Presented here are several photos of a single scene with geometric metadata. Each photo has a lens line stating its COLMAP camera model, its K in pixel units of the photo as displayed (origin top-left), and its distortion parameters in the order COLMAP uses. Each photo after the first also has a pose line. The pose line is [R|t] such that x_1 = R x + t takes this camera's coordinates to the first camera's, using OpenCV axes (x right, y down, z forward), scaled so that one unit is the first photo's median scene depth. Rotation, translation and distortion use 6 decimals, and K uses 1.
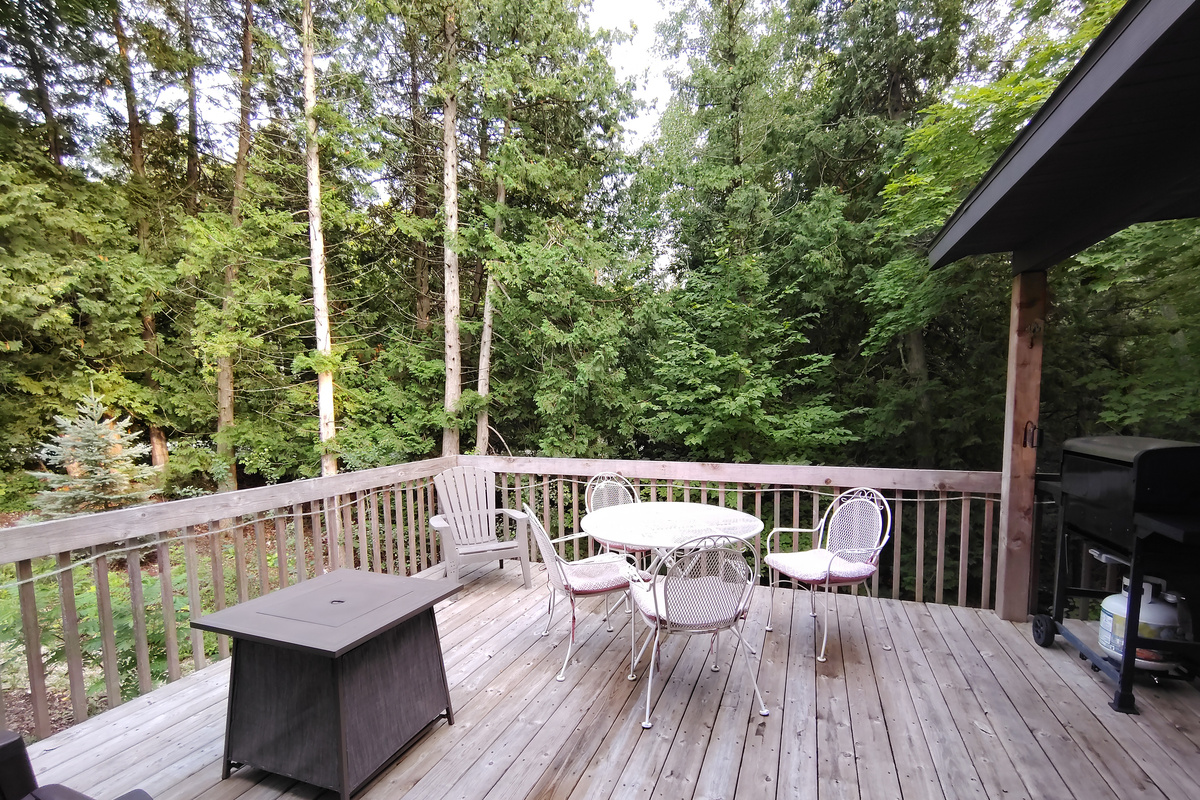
lens RADIAL K [[556.9, 0, 601.7], [0, 556.9, 457.1], [0, 0, 1]] dist [-0.004810, 0.002772]
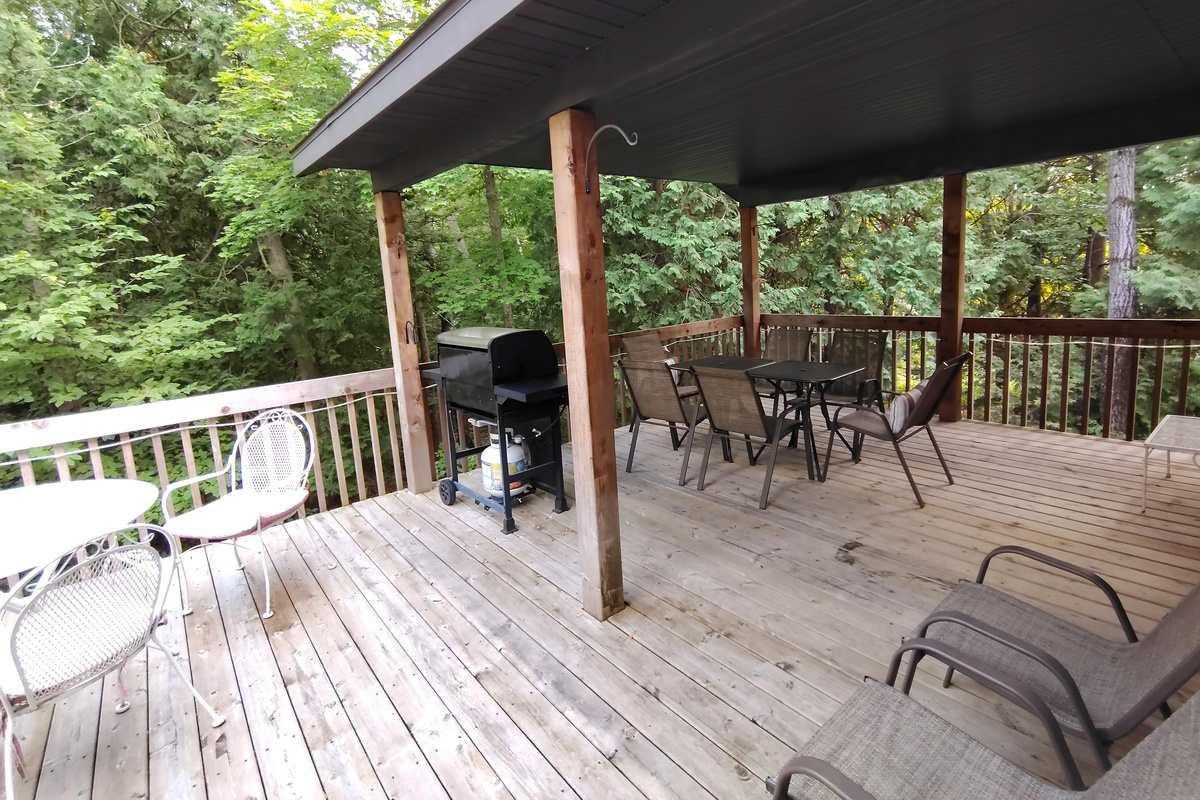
lens RADIAL K [[556.9, 0, 603.9], [0, 556.9, 353.8], [0, 0, 1]] dist [-0.004810, 0.002772]
pose [[0.499589, -0.140310, 0.854824, -0.023303], [0.141029, 0.986804, 0.079551, -0.027931], [-0.854706, 0.080813, 0.512784, 0.053716]]
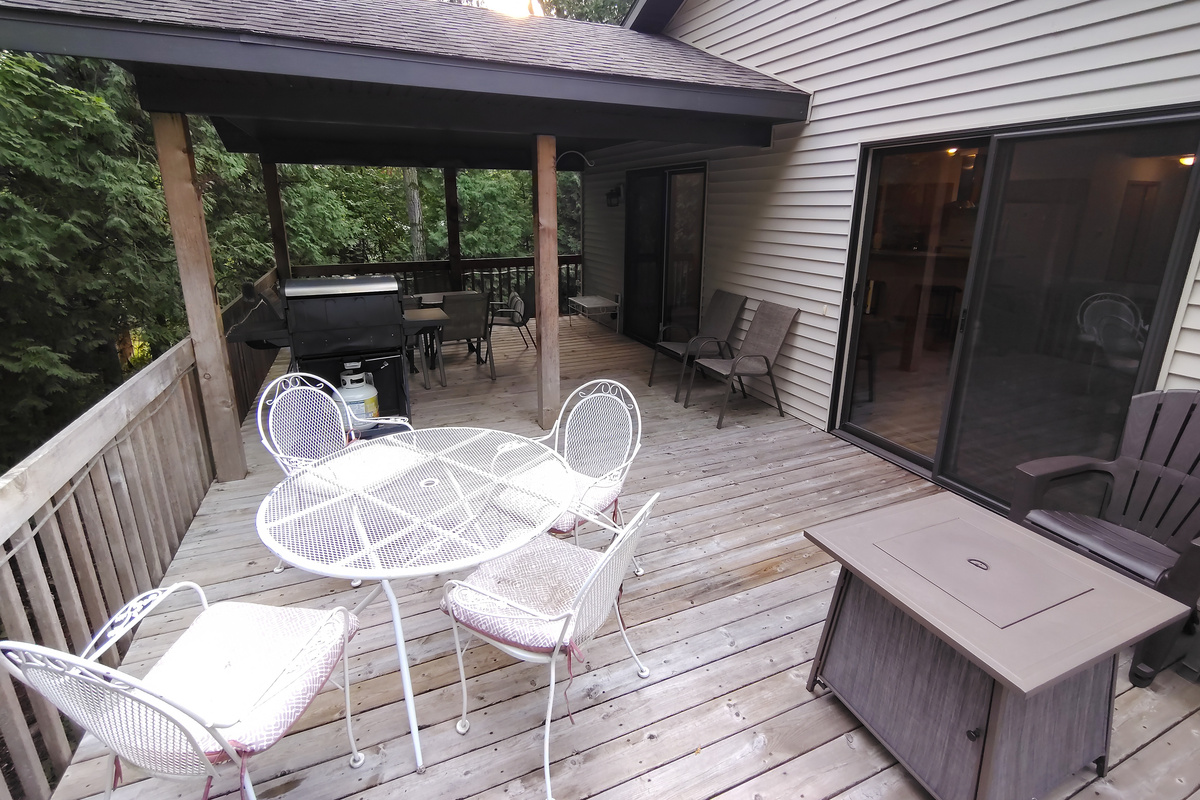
lens RADIAL K [[556.9, 0, 594.1], [0, 556.9, 362.6], [0, 0, 1]] dist [-0.004810, 0.002772]
pose [[-0.691130, -0.185439, 0.698536, -0.339174], [0.078509, 0.941540, 0.327626, -0.167232], [-0.718454, 0.281273, -0.636168, 1.029226]]
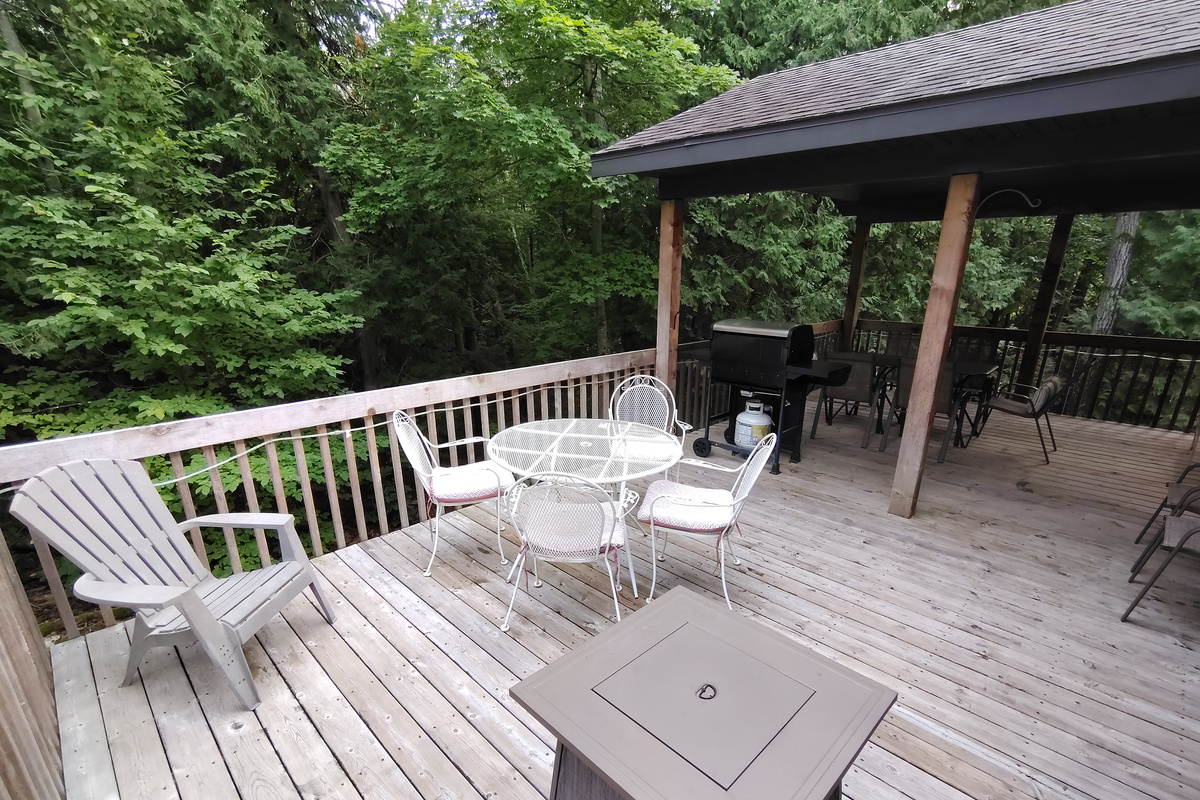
lens RADIAL K [[556.9, 0, 604.5], [0, 556.9, 455.8], [0, 0, 1]] dist [-0.004810, 0.002772]
pose [[0.403493, -0.285829, 0.869192, -0.570355], [0.083368, 0.957488, 0.276164, -0.103303], [-0.911177, -0.038968, 0.410168, 0.491643]]
